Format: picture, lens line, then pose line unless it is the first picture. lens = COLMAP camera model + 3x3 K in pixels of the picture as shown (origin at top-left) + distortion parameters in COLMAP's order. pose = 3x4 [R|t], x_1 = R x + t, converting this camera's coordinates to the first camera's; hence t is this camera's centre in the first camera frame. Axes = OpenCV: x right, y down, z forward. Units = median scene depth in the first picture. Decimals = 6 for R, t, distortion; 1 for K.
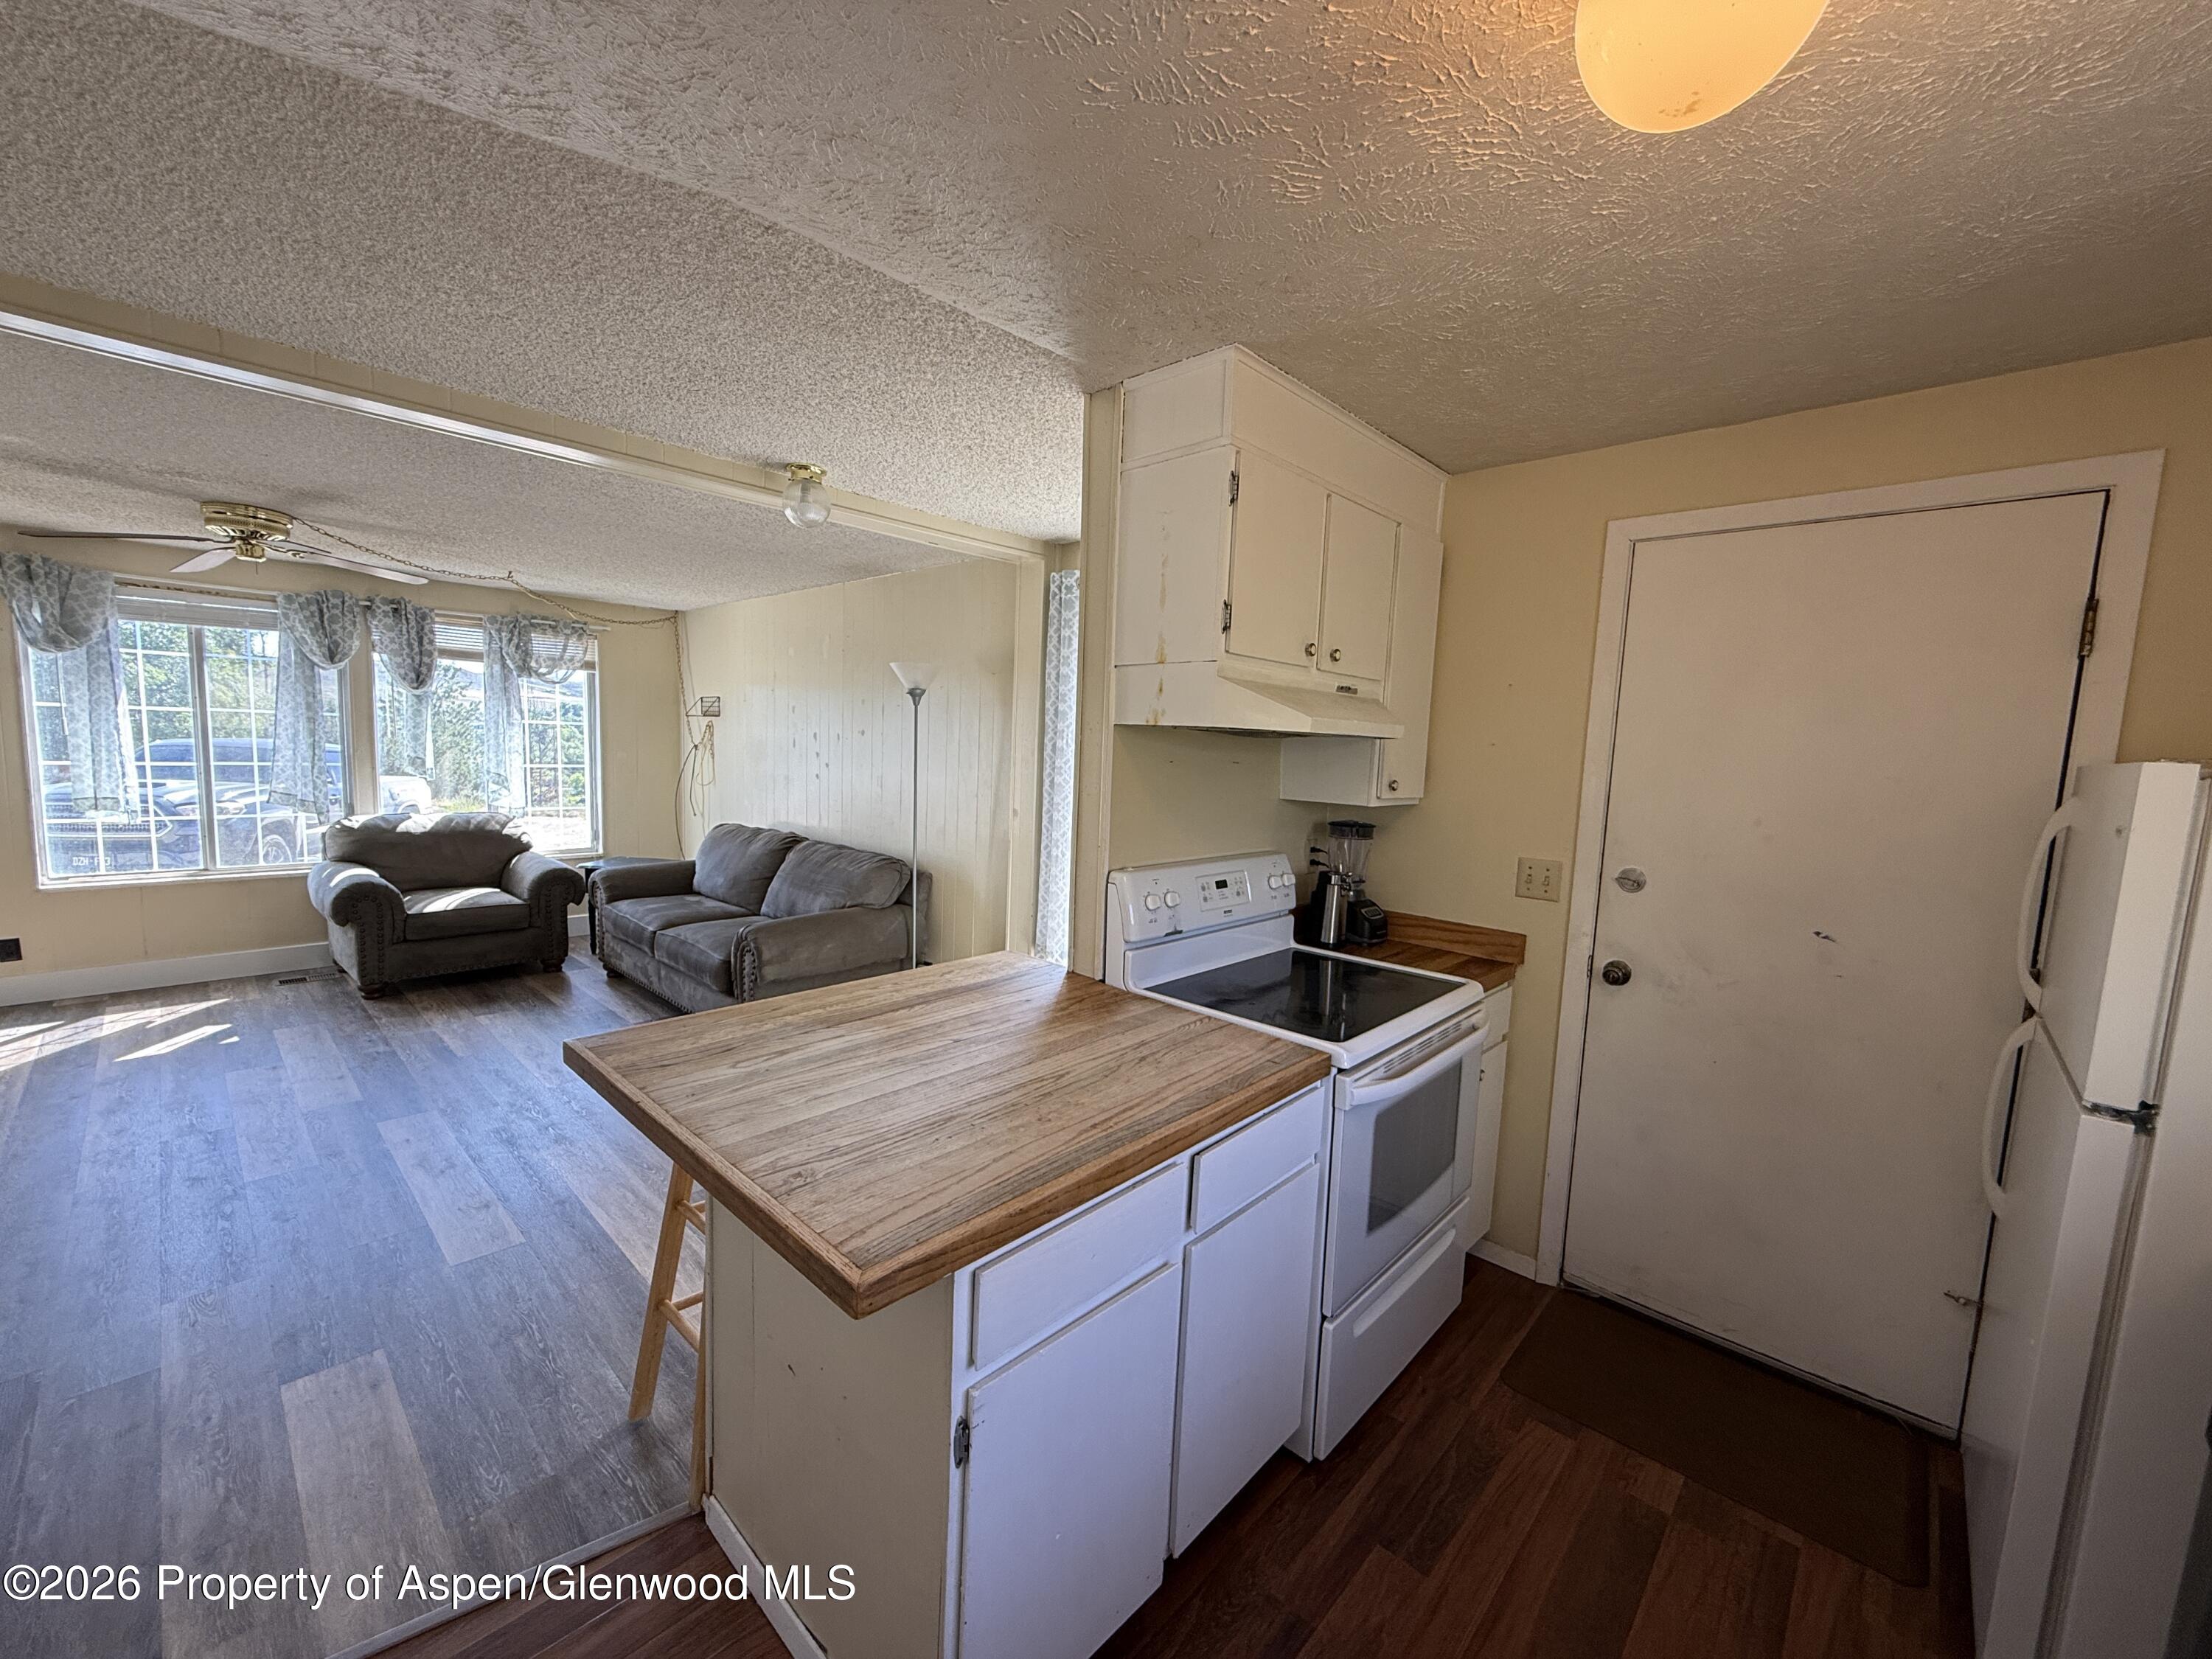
lens RADIAL K [[877.4, 0, 1106.0], [0, 877.4, 829.5], [0, 0, 1]] dist [0.000324, -0.000422]
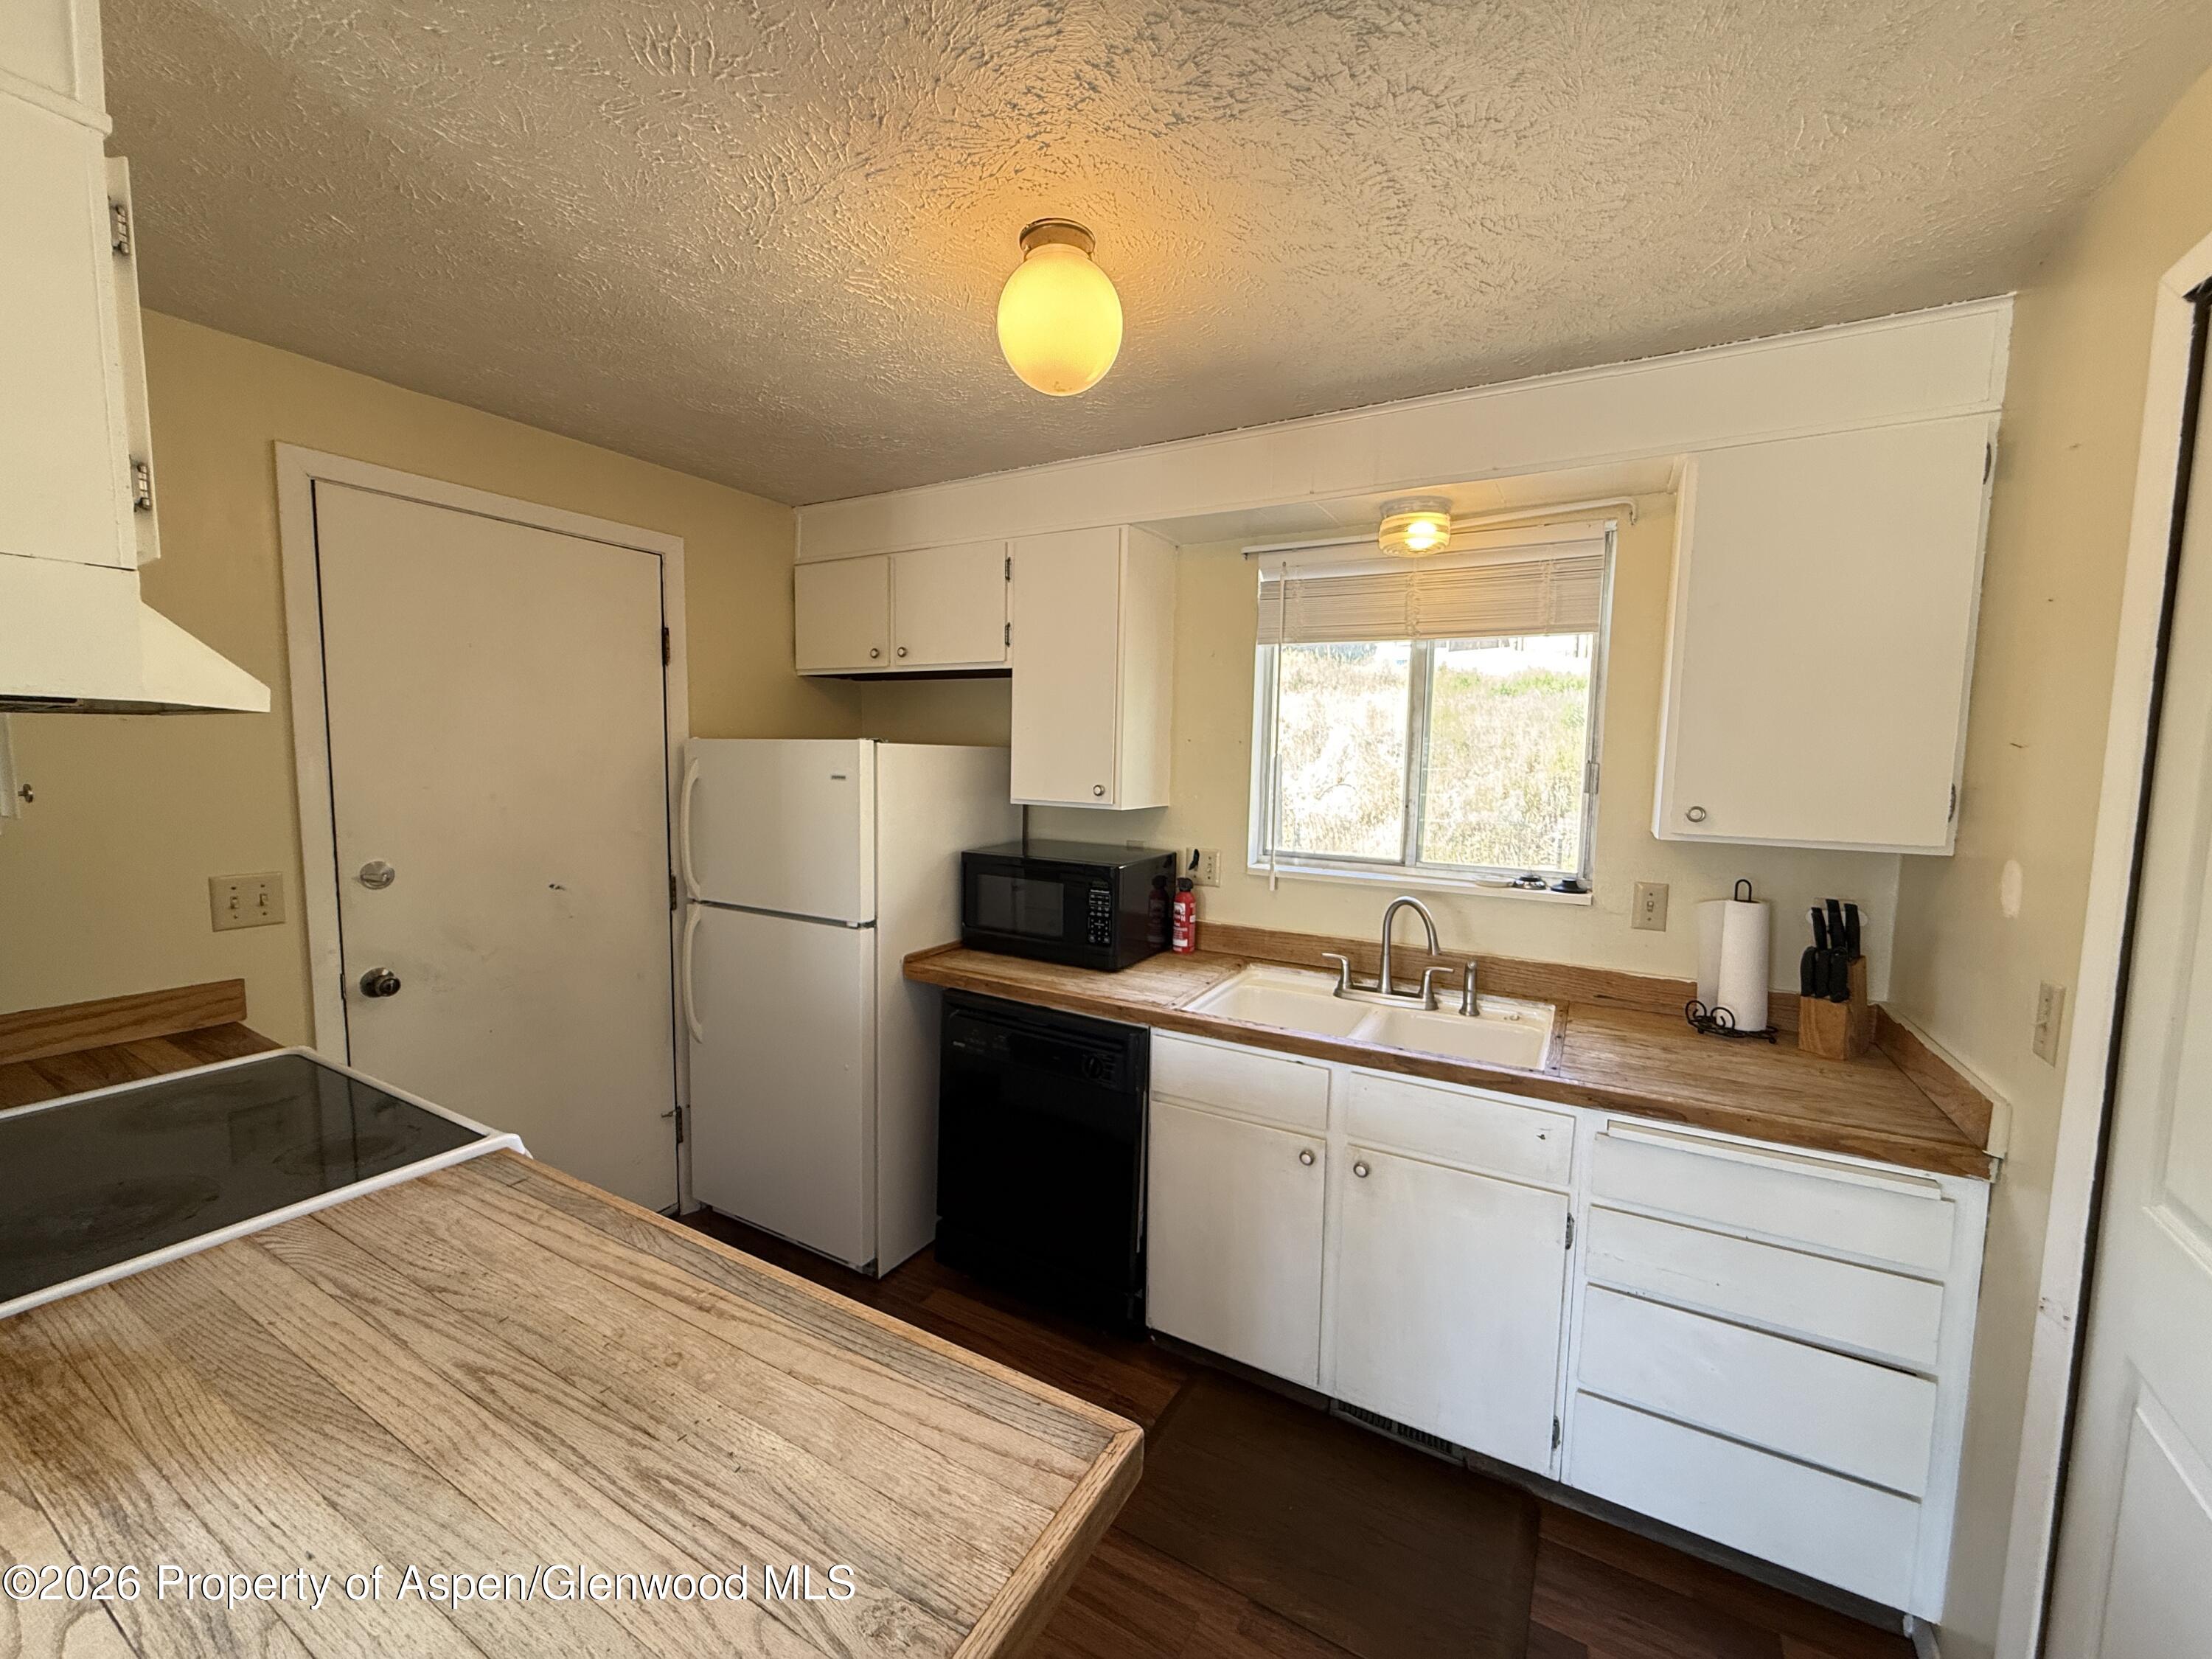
lens RADIAL K [[879.3, 0, 1100.7], [0, 879.3, 827.3], [0, 0, 1]] dist [-0.000010, 0.000455]
pose [[-0.229658, -0.121264, 0.965687, -0.546207], [0.069750, 0.987606, 0.140604, -0.083996], [-0.970769, 0.099648, -0.218353, 0.634845]]
